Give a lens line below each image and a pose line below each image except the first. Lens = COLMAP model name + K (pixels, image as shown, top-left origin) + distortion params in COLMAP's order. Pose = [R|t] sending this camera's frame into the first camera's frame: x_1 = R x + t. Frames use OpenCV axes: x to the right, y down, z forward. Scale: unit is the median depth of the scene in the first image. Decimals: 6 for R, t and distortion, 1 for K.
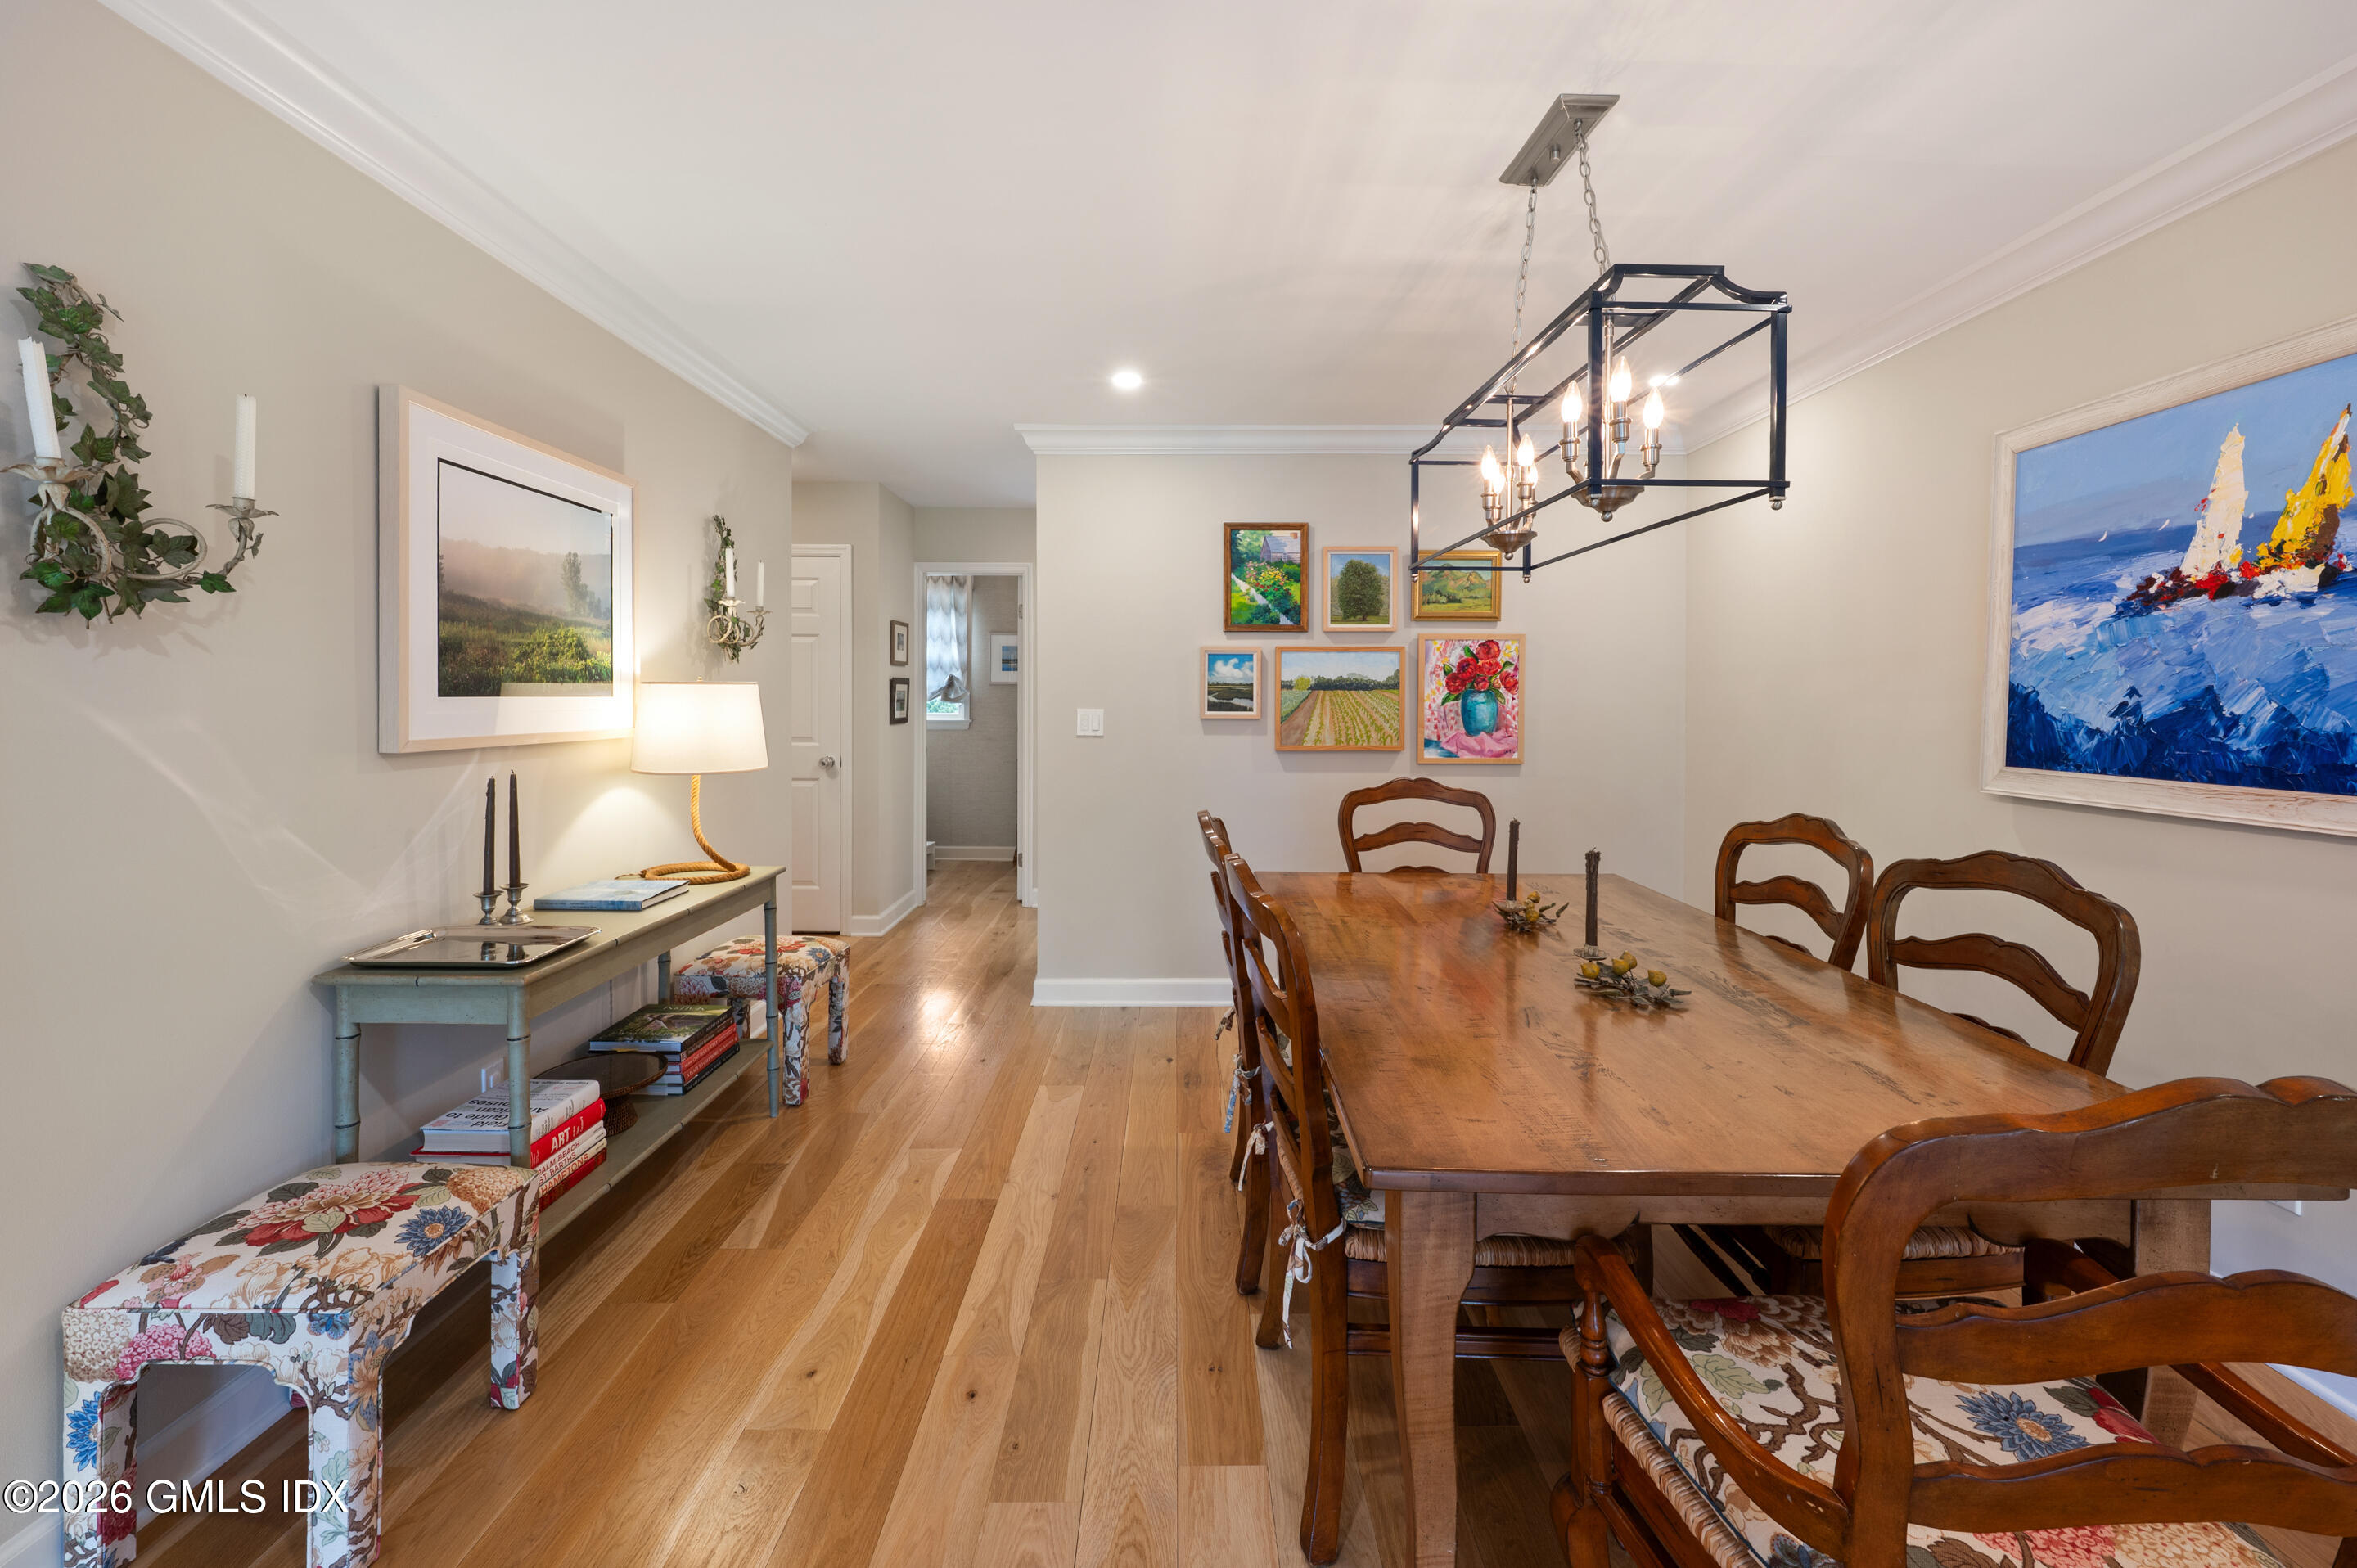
lens RADIAL K [[958.5, 0, 1177.7], [0, 958.5, 706.0], [0, 0, 1]] dist [-0.001348, -0.000418]
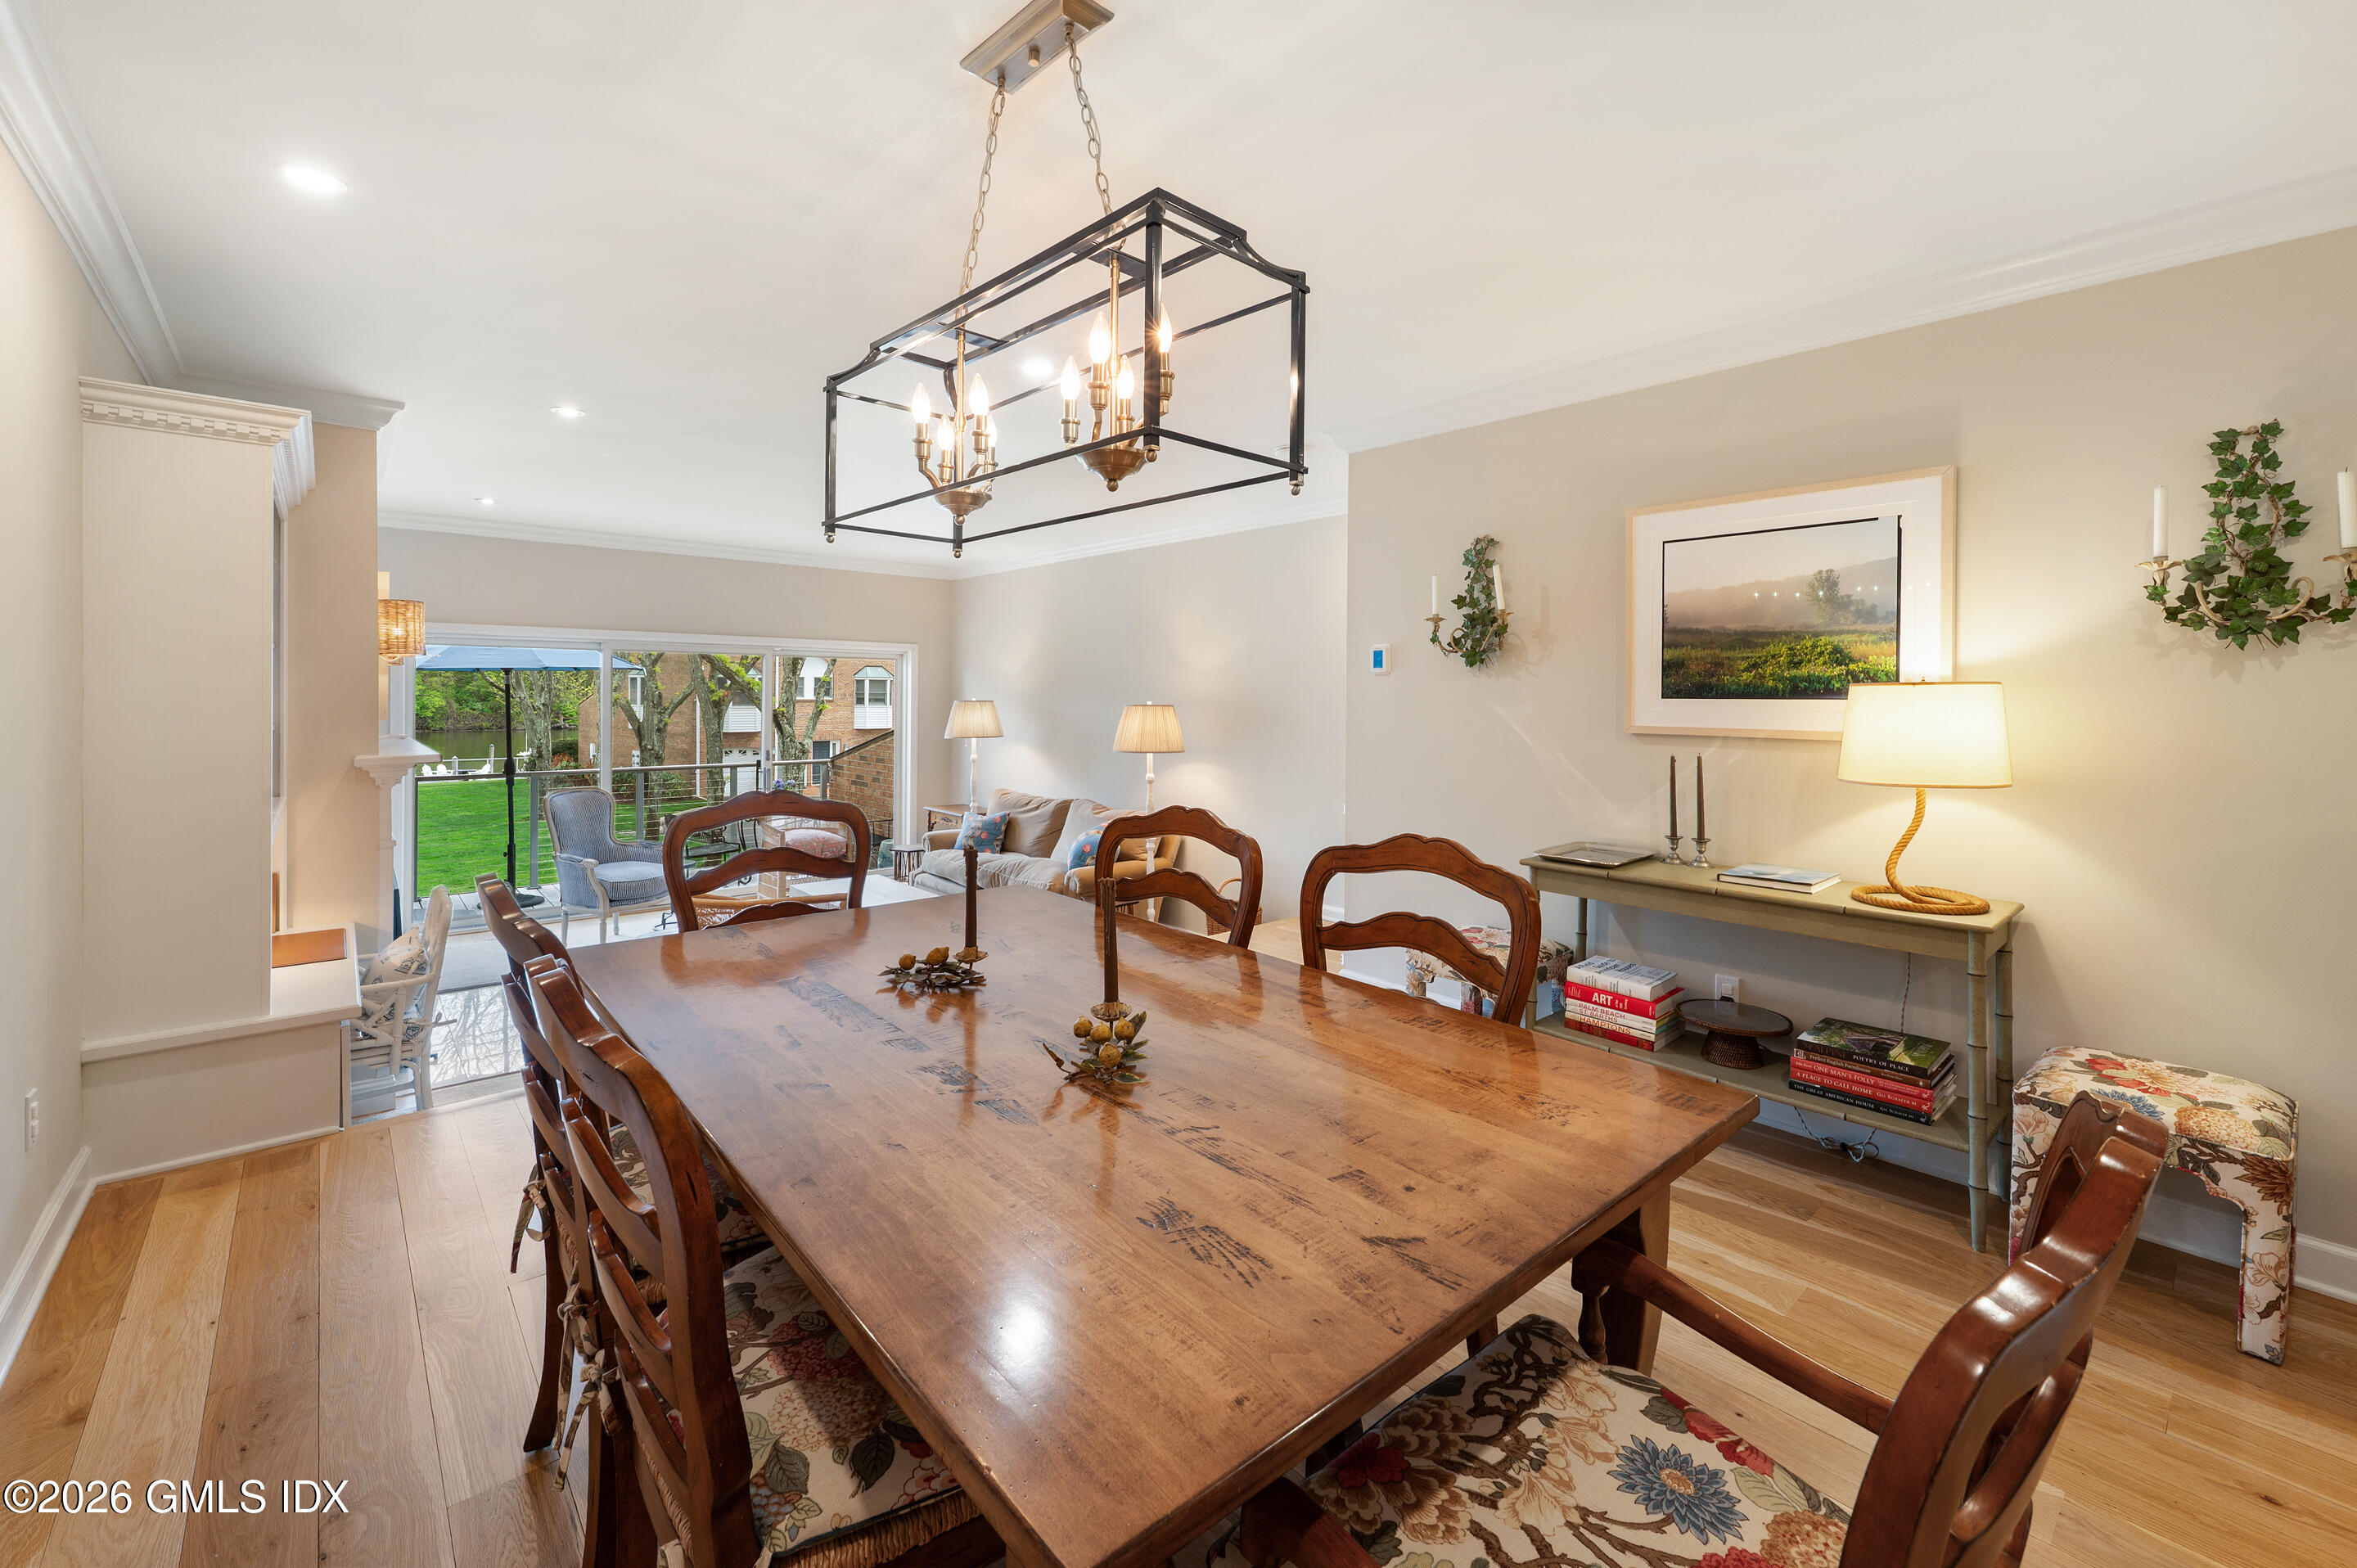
lens RADIAL K [[975.6, 0, 1194.3], [0, 975.6, 684.4], [0, 0, 1]] dist [-0.001503, -0.000175]
pose [[-0.745283, -0.016390, -0.666547, 0.766767], [-0.016385, 0.999846, -0.006265, -0.009796], [0.666547, 0.006252, -0.745437, 1.572854]]
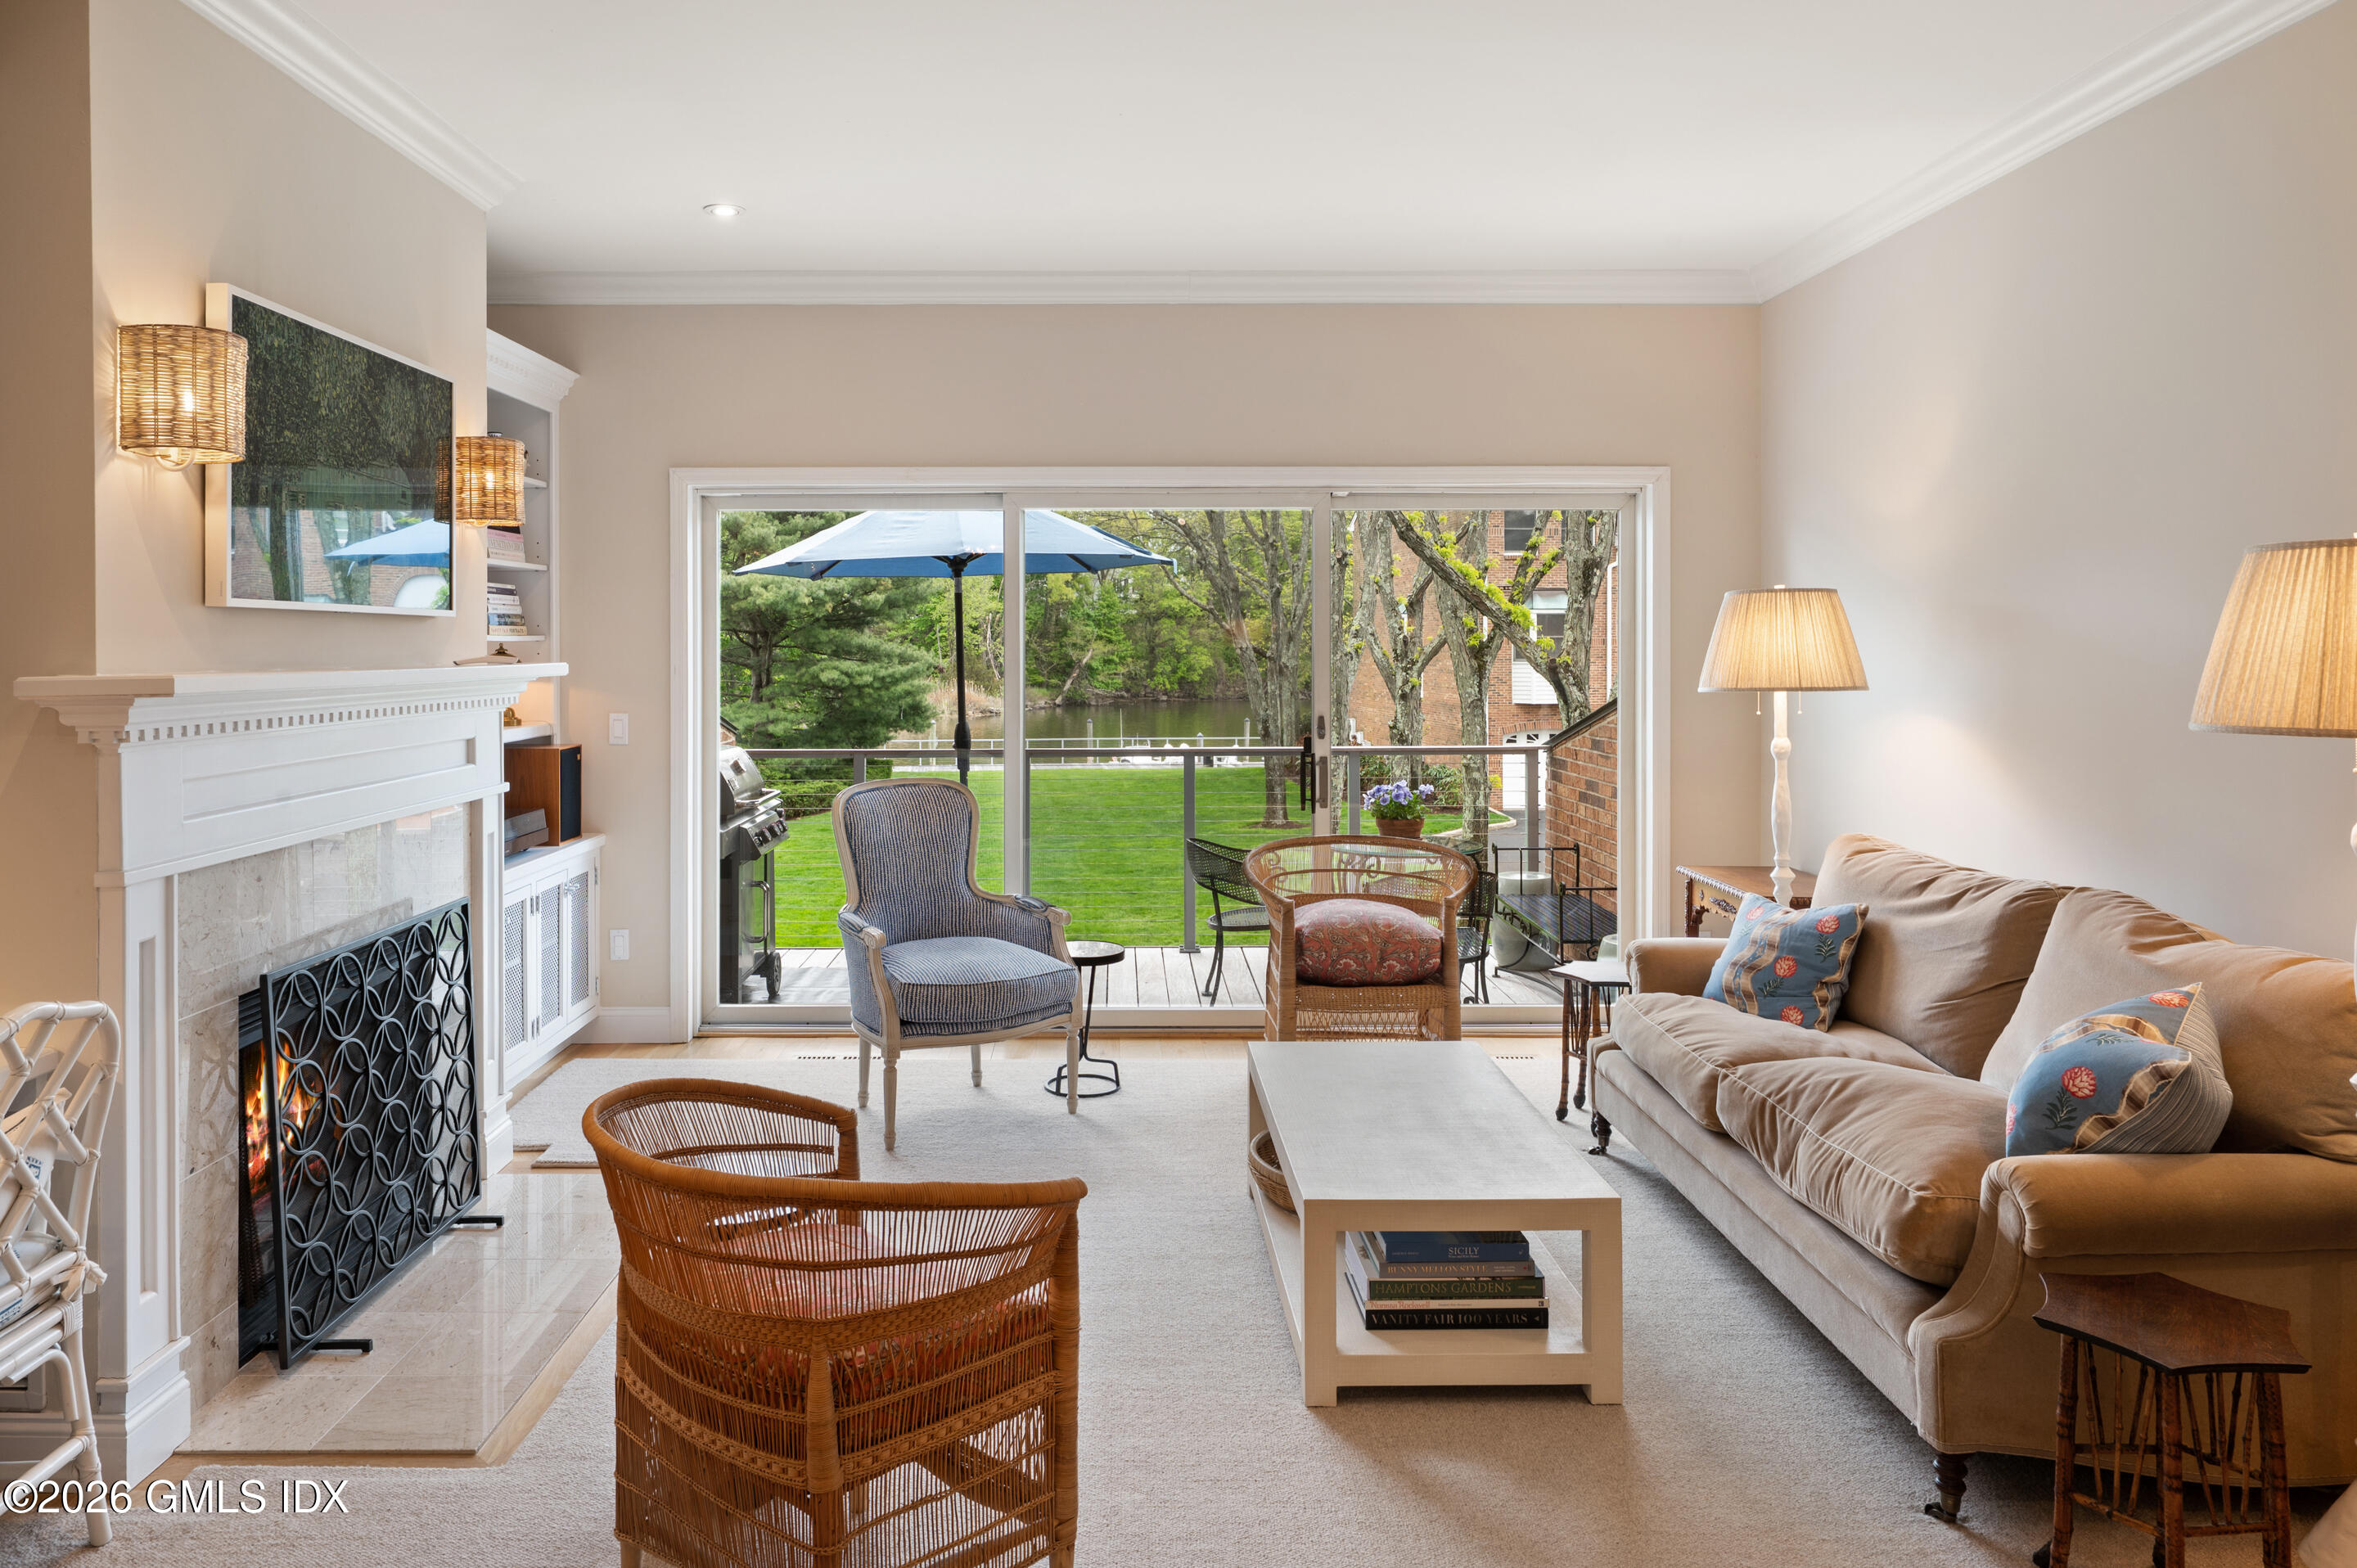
lens RADIAL K [[1615.6, 0, 1104.0], [0, 1615.6, 644.7], [0, 0, 1]] dist [-0.000248, -0.000069]
pose [[-0.999999, 0.000759, 0.001510, -0.114260], [0.000771, 0.999968, 0.007956, 0.096970], [-0.001504, 0.007957, -0.999967, 0.541408]]
